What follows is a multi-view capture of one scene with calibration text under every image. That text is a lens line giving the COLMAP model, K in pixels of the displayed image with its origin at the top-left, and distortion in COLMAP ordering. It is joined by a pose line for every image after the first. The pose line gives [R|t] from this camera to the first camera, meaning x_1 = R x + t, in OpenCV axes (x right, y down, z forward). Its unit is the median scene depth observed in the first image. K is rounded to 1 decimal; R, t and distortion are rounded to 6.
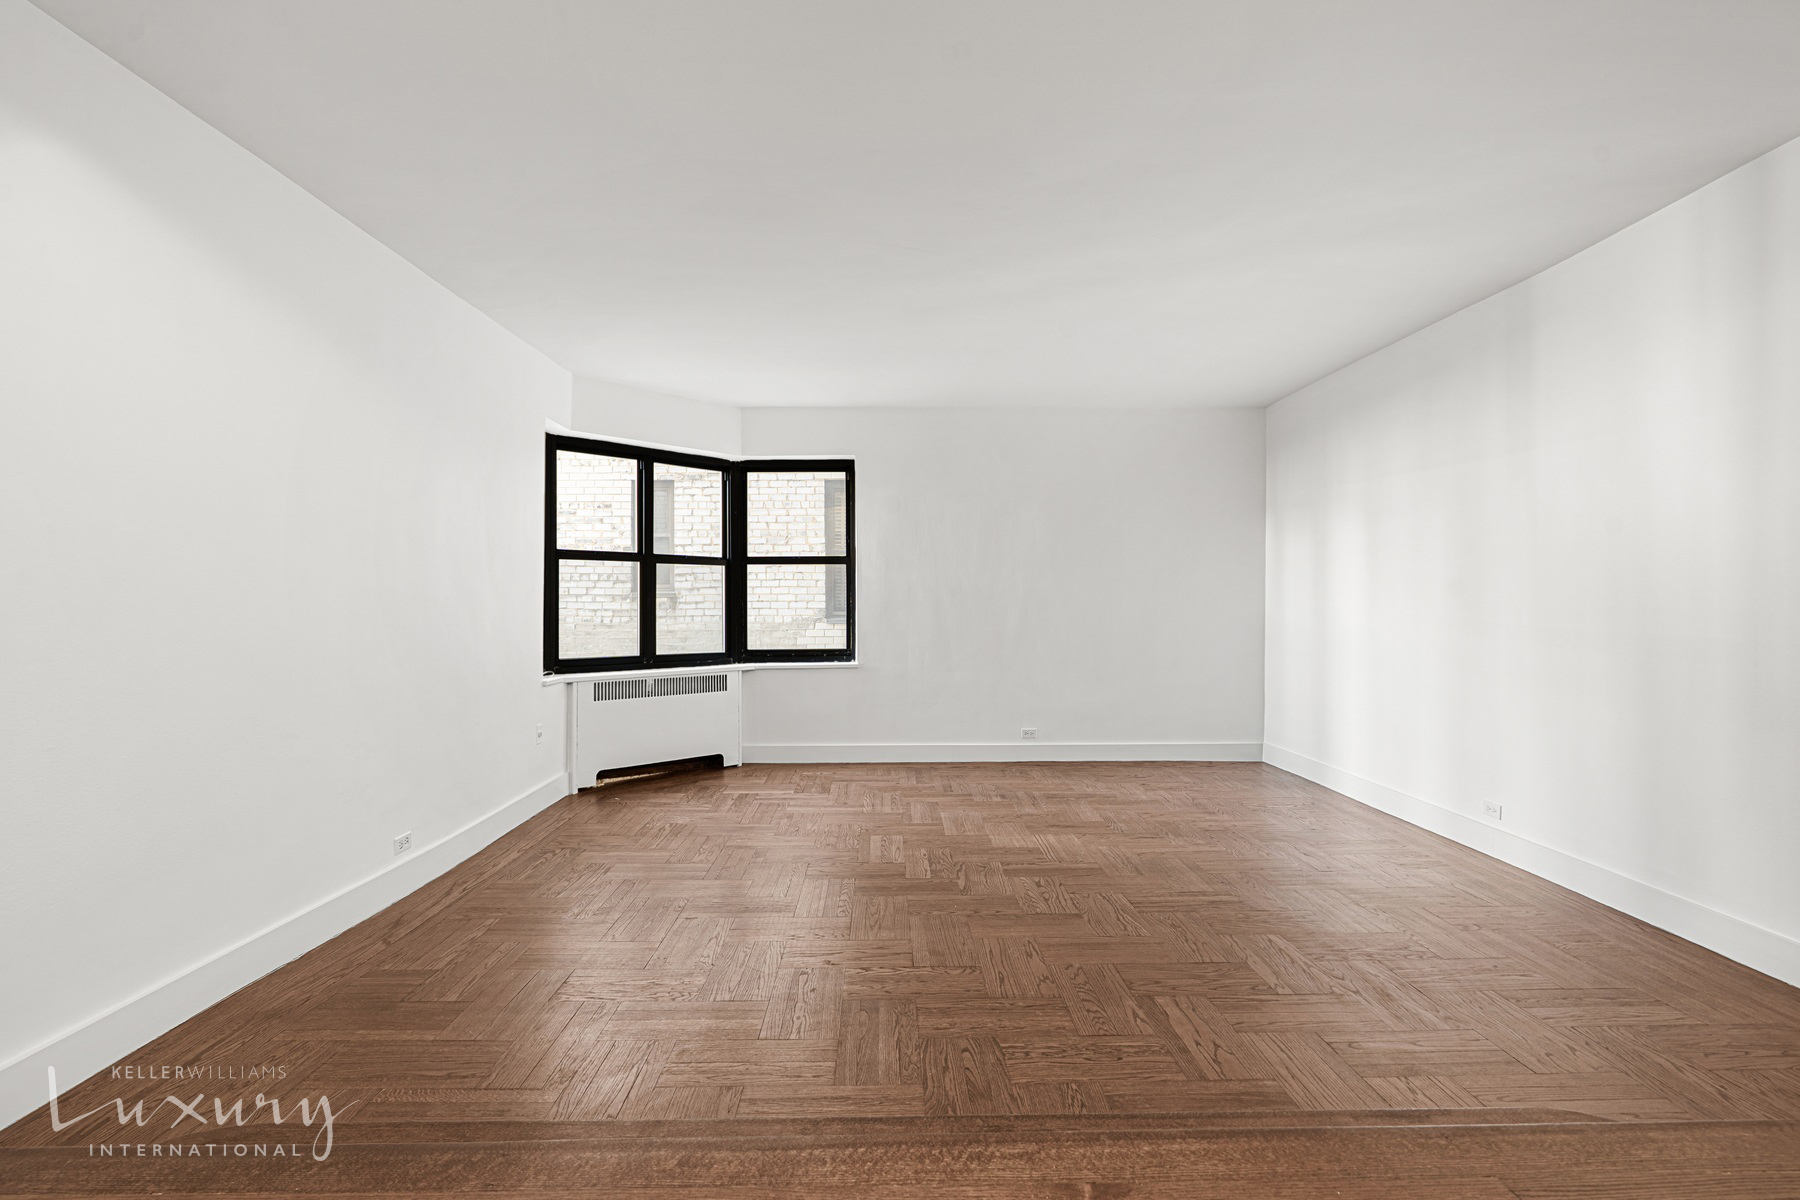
lens RADIAL K [[826.5, 0, 911.1], [0, 826.5, 594.0], [0, 0, 1]] dist [-0.041483, 0.000312]
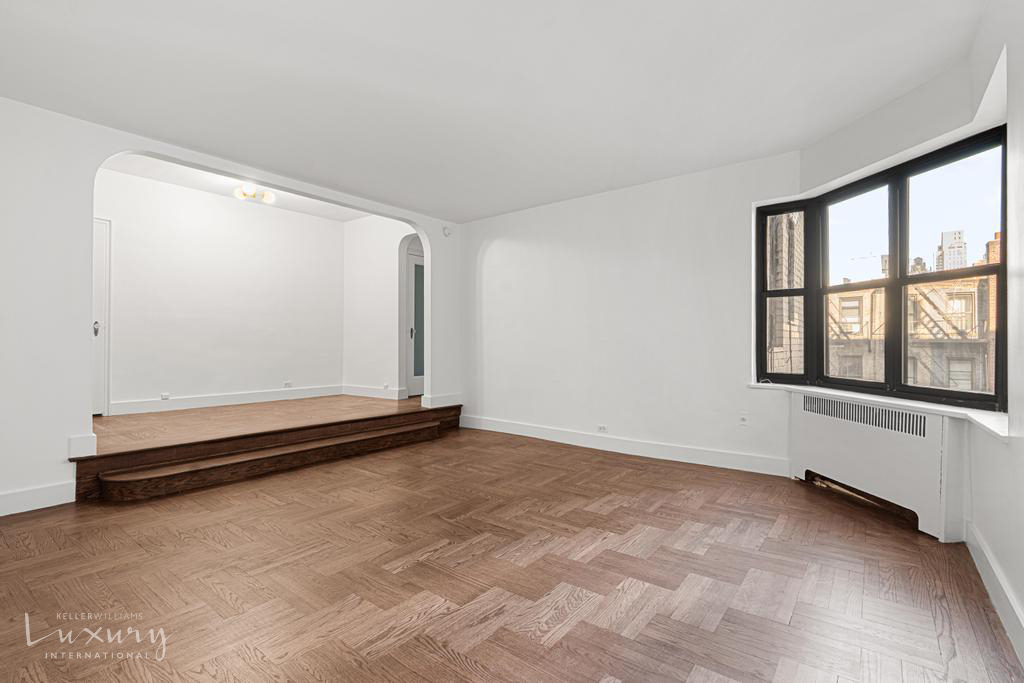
lens RADIAL K [[470.2, 0, 518.3], [0, 470.2, 338.1], [0, 0, 1]] dist [-0.041483, 0.000312]
pose [[-0.616185, 0.002747, -0.787597, 0.505012], [0.000391, 0.999995, 0.003182, 0.018028], [0.787601, 0.001653, -0.616183, 1.270670]]
